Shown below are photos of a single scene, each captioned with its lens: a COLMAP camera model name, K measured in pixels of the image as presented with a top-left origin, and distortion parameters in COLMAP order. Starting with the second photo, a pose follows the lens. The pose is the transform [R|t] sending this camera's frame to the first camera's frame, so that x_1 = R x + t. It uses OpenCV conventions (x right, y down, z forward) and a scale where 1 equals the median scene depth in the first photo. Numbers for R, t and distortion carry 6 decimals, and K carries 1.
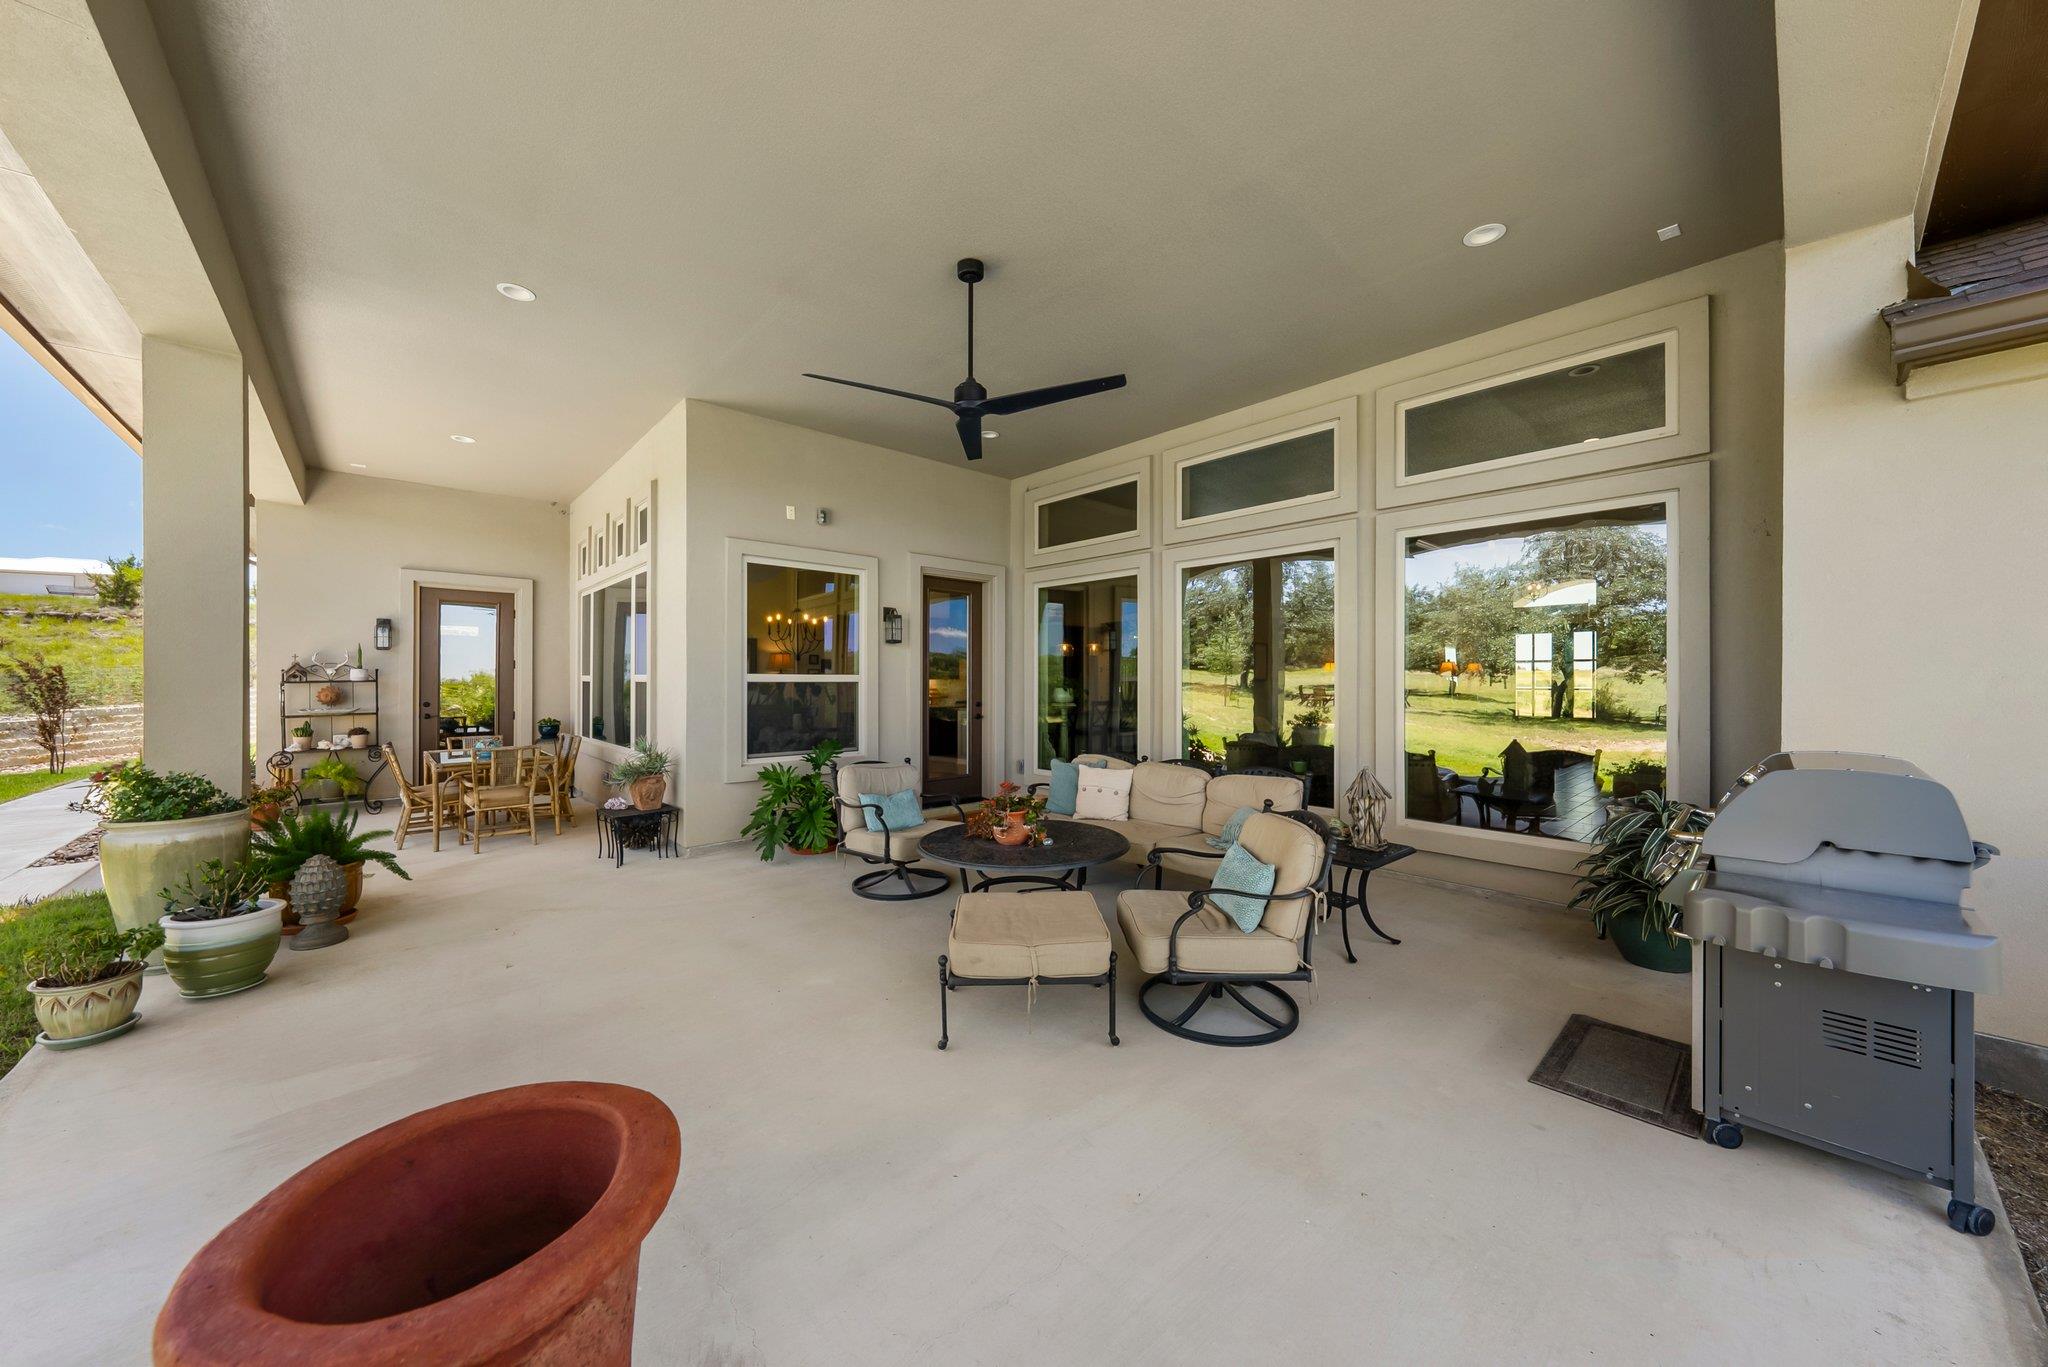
lens RADIAL K [[704.5, 0, 1025.0], [0, 704.5, 680.5], [0, 0, 1]] dist [-0.005113, 0.000206]
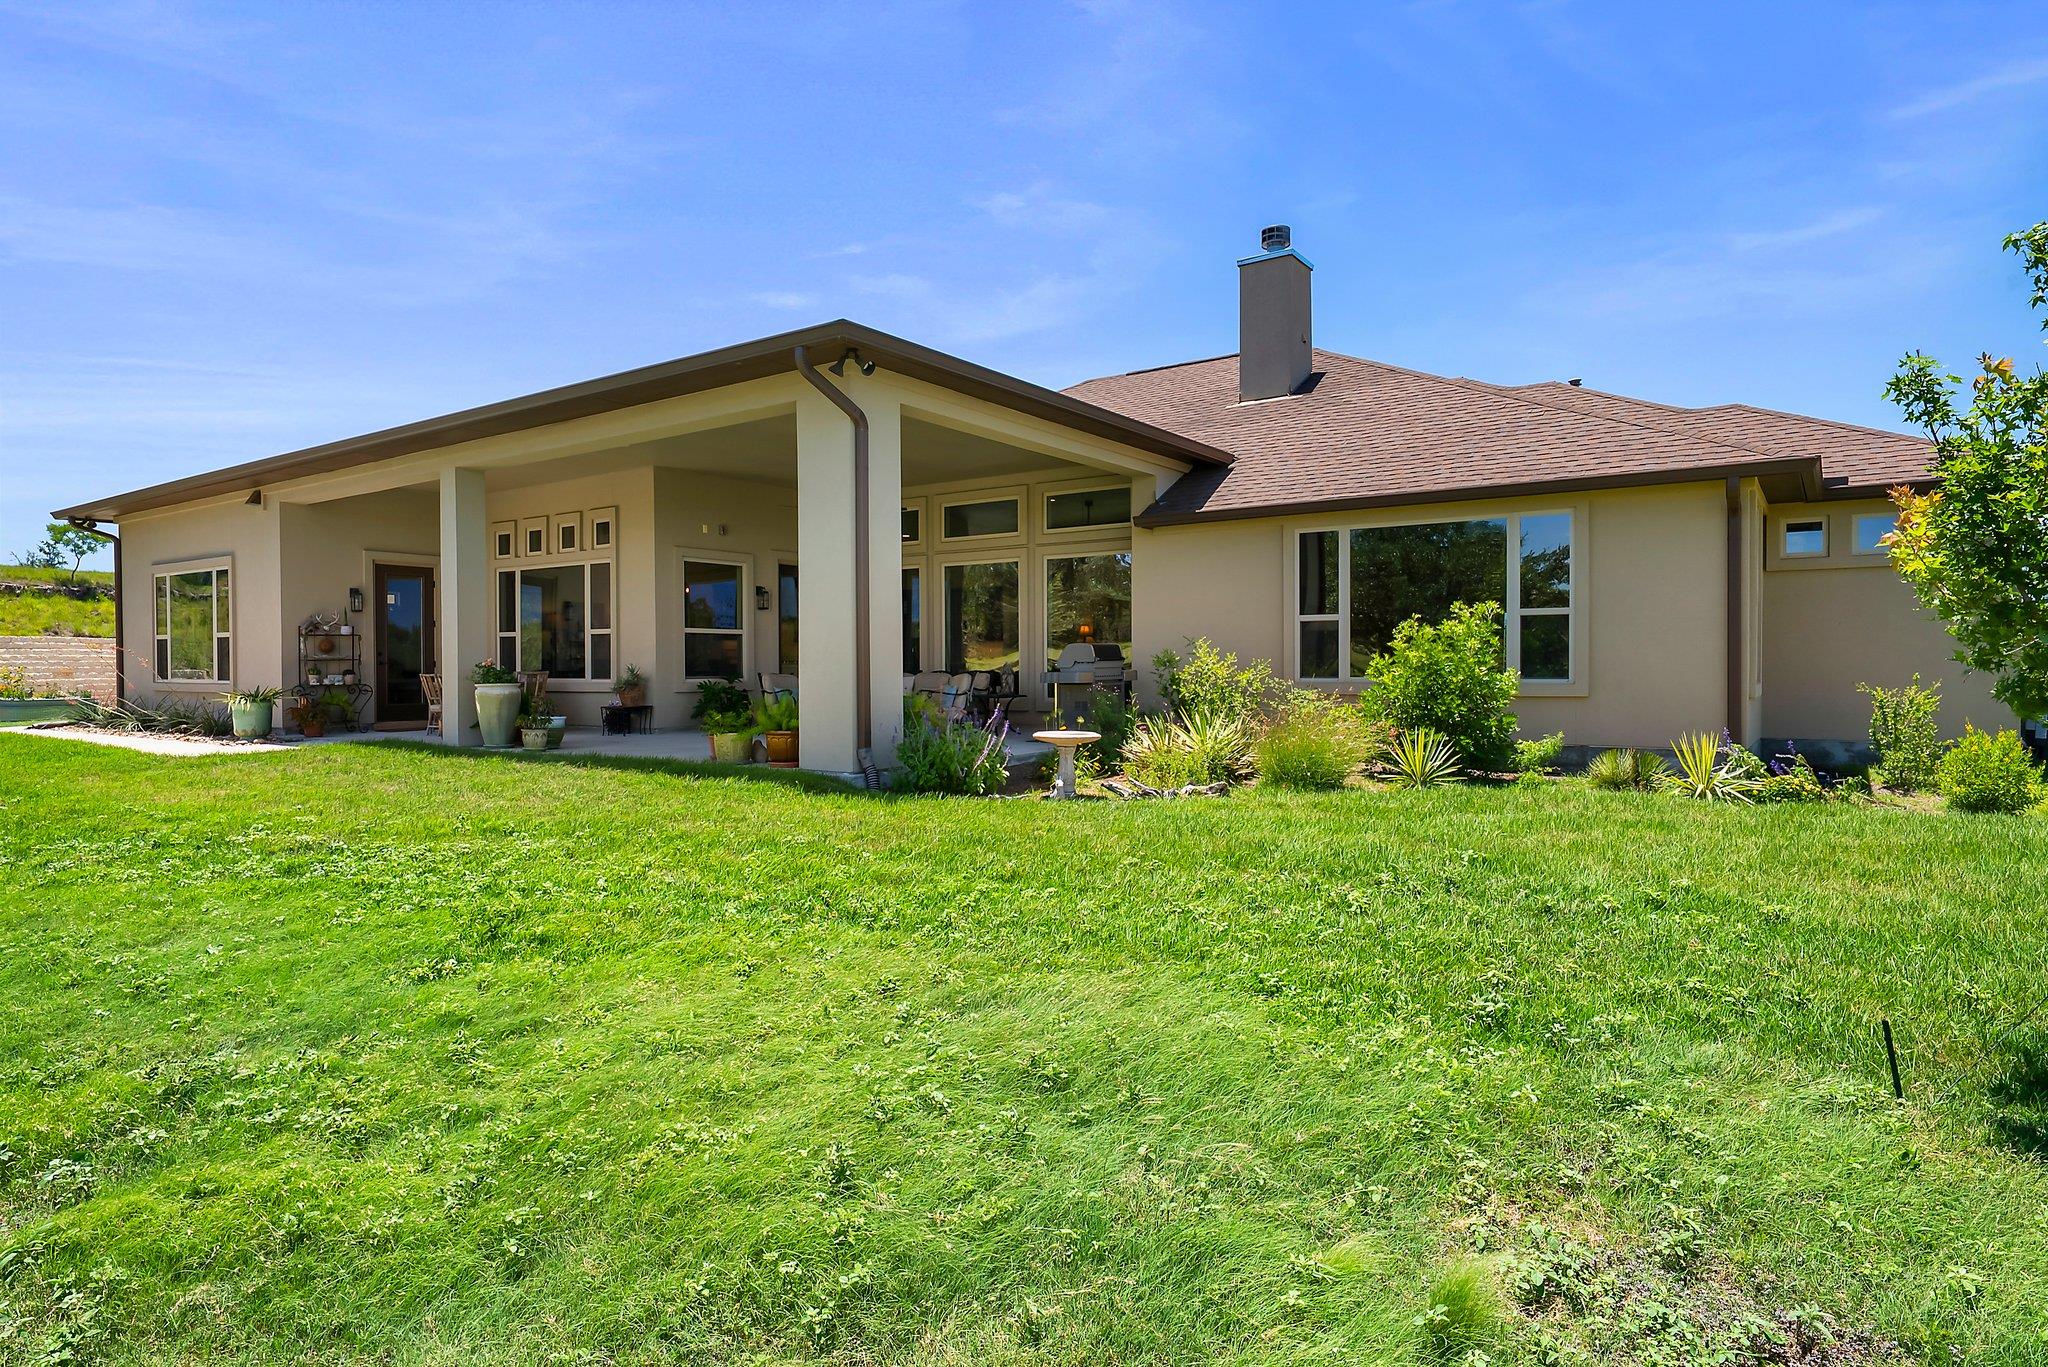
lens RADIAL K [[1162.0, 0, 1024.0], [0, 1162.0, 683.5], [0, 0, 1]] dist [0.003807, 0.000709]
pose [[0.974634, -0.008779, 0.223635, -0.209448], [0.005542, 0.999871, 0.015099, 0.077665], [-0.223738, -0.013477, 0.974556, -1.698200]]
